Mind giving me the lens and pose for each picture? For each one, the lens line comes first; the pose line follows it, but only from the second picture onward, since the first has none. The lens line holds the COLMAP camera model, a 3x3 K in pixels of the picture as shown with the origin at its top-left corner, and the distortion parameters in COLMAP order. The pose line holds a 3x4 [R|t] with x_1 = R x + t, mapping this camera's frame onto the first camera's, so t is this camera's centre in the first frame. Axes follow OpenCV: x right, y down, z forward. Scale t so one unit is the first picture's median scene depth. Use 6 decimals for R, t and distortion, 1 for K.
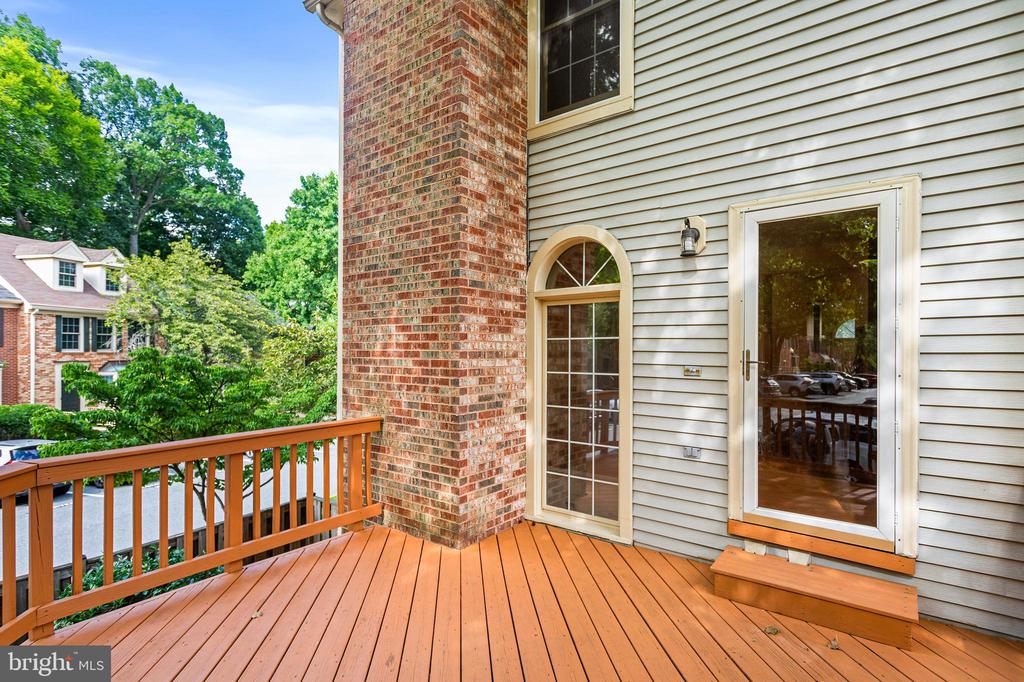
lens RADIAL K [[503.0, 0, 511.0], [0, 503.0, 351.3], [0, 0, 1]] dist [-0.006113, 0.000542]
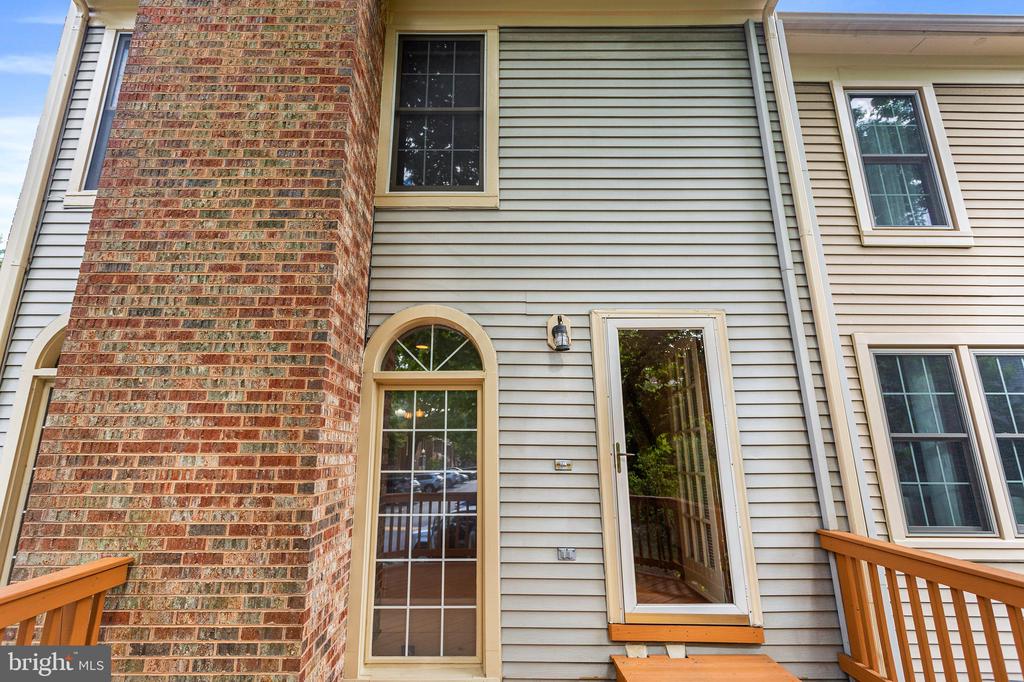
lens RADIAL K [[492.8, 0, 497.9], [0, 492.8, 325.6], [0, 0, 1]] dist [-0.002192, 0.000496]
pose [[0.790536, 0.150351, 0.593673, -0.325475], [0.003091, 0.968403, -0.249370, 0.013372], [-0.612408, 0.198971, 0.765093, 0.254742]]
